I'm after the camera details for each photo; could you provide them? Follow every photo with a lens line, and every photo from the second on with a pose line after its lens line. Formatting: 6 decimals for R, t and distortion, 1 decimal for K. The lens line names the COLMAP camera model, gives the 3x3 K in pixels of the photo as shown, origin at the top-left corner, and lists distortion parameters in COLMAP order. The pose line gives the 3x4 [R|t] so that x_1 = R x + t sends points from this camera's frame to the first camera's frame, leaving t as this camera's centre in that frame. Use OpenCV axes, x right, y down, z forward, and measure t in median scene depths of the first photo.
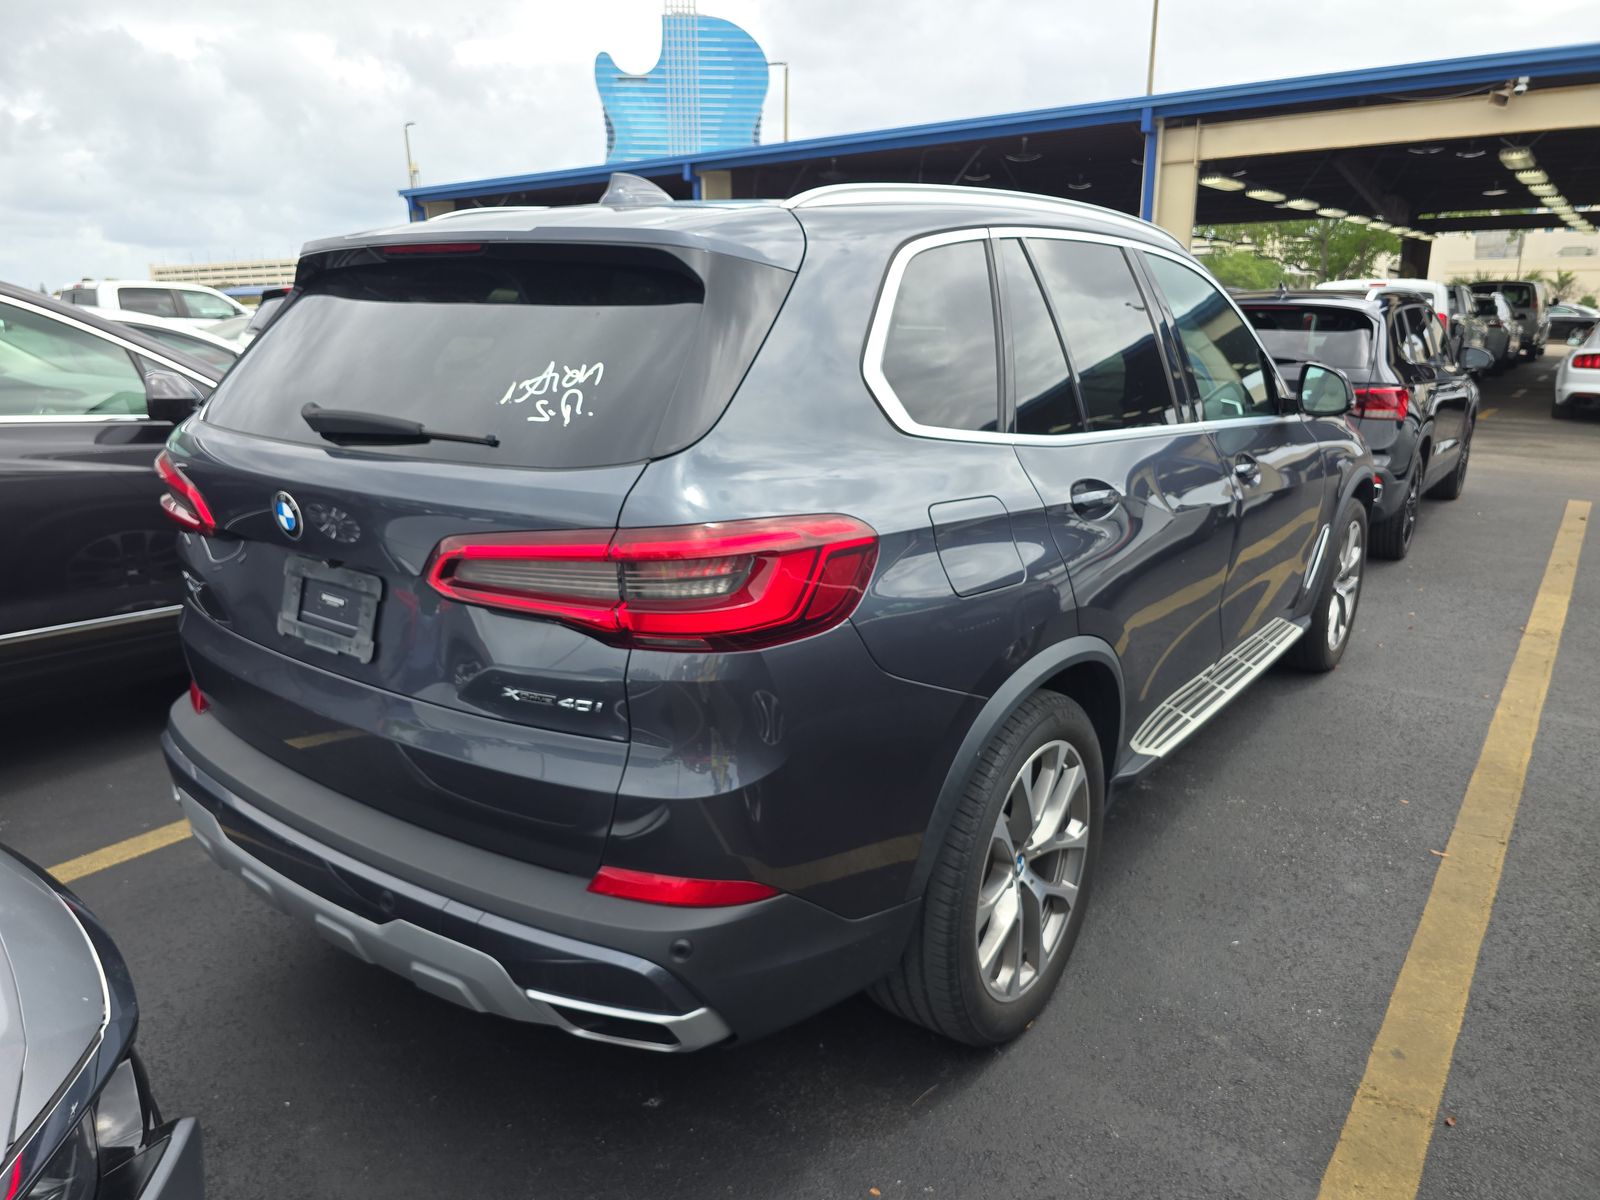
lens RADIAL K [[1121.7, 0, 787.1], [0, 1121.7, 555.8], [0, 0, 1]] dist [0.058171, -0.055625]
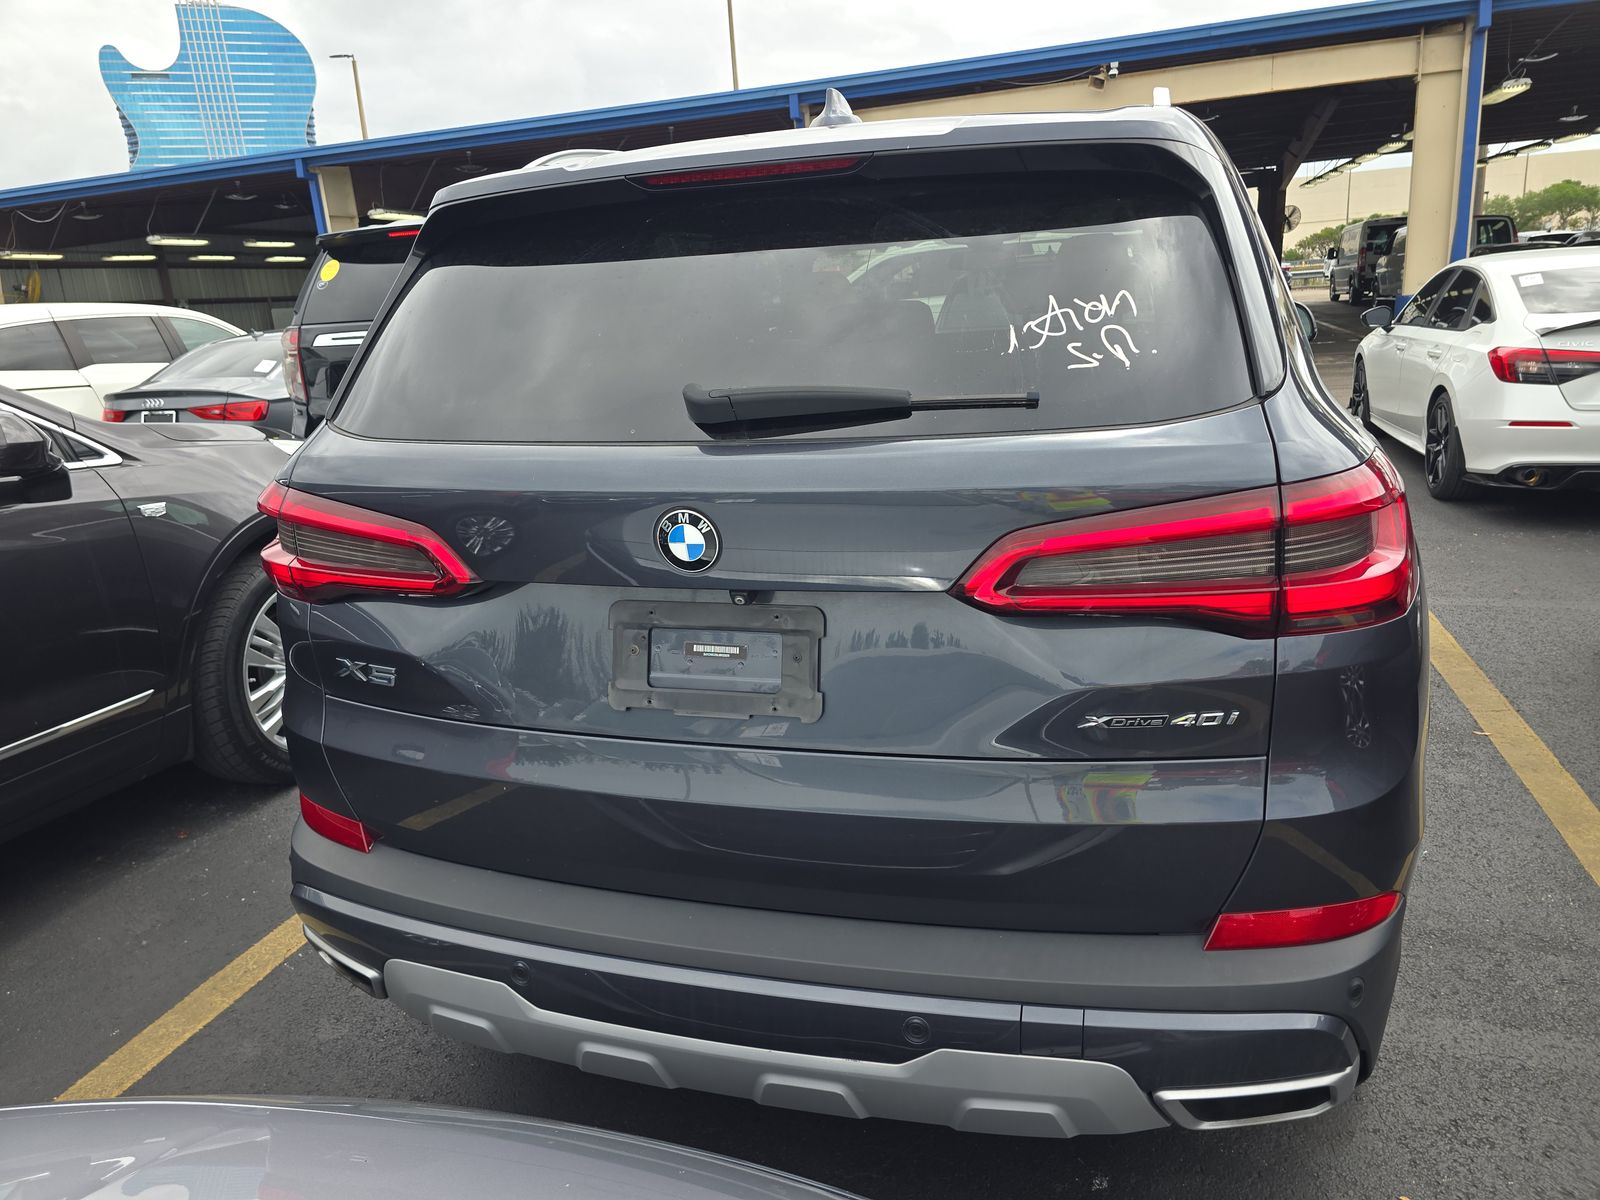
lens RADIAL K [[1121.7, 0, 787.1], [0, 1121.7, 555.8], [0, 0, 1]] dist [0.058171, -0.055625]
pose [[0.937793, -0.137950, 0.318613, -0.602121], [0.137664, 0.990199, 0.023531, -0.034024], [-0.318736, 0.021795, 0.947593, 0.295908]]
